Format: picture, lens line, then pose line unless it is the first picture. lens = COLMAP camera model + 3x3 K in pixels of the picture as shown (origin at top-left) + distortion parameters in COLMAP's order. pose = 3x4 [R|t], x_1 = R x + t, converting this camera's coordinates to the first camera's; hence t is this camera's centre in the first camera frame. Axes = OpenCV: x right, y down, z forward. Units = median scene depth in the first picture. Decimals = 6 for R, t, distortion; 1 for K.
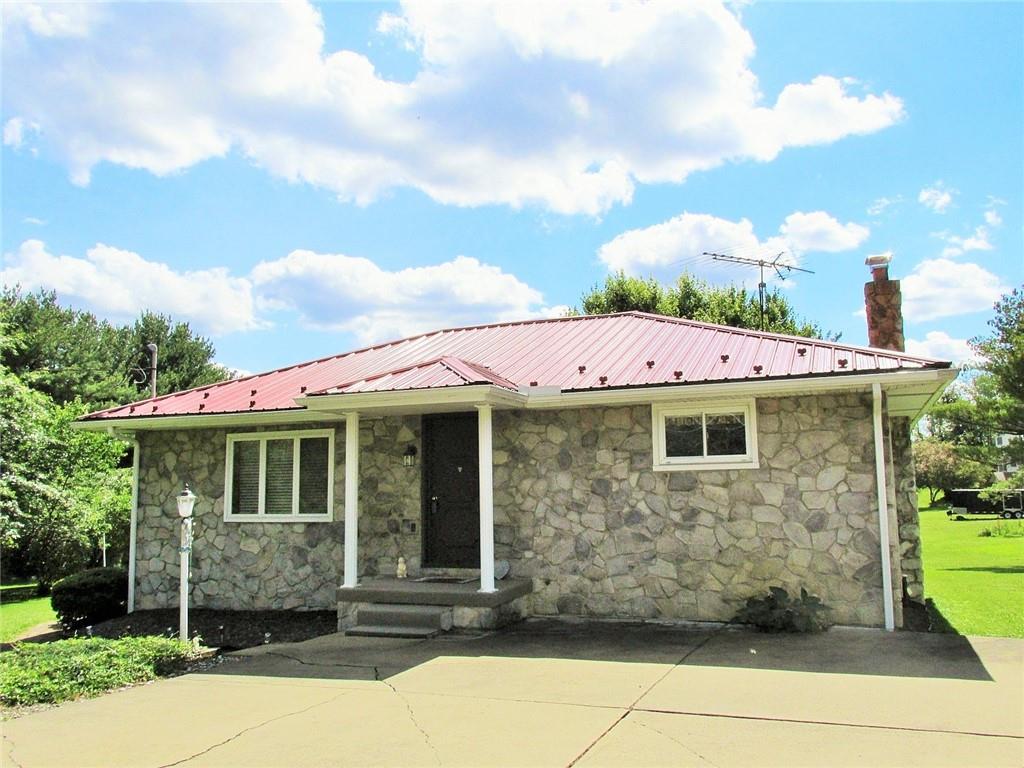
lens RADIAL K [[852.4, 0, 512.0], [0, 852.4, 384.0], [0, 0, 1]] dist [-0.026095, -0.003222]
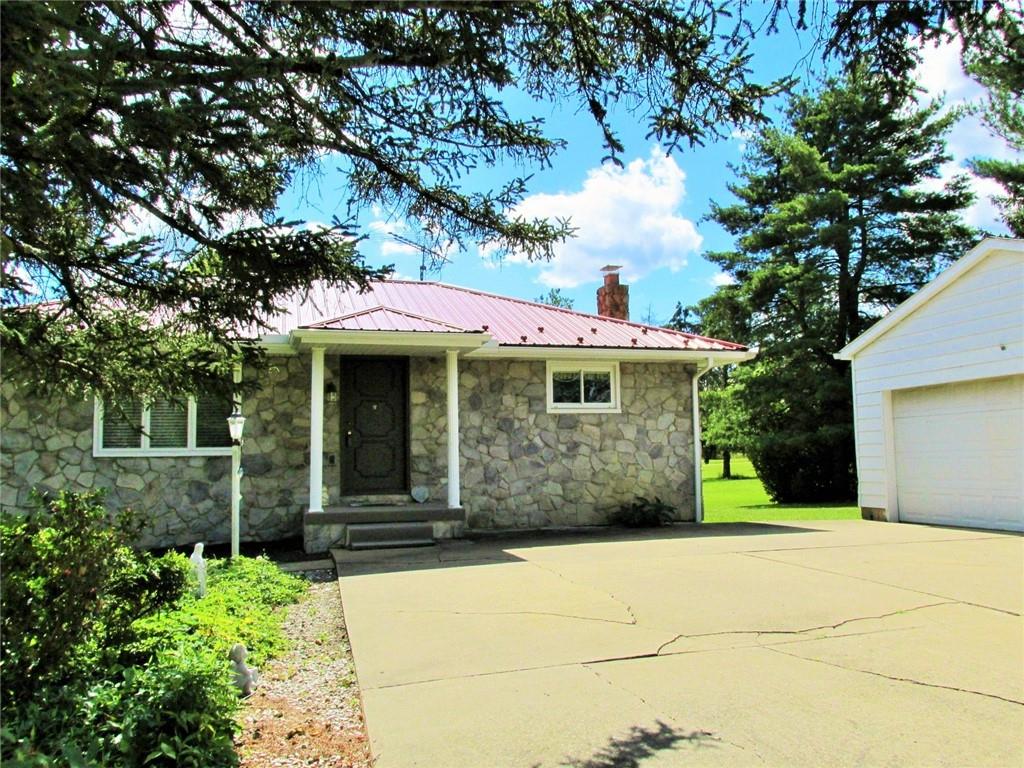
lens RADIAL K [[852.4, 0, 512.0], [0, 852.4, 384.0], [0, 0, 1]] dist [-0.026095, -0.003222]
pose [[0.789839, 0.058083, 0.610557, -0.666774], [-0.075482, 0.997143, 0.002788, 0.059292], [-0.608651, -0.048288, 0.791967, 0.016811]]
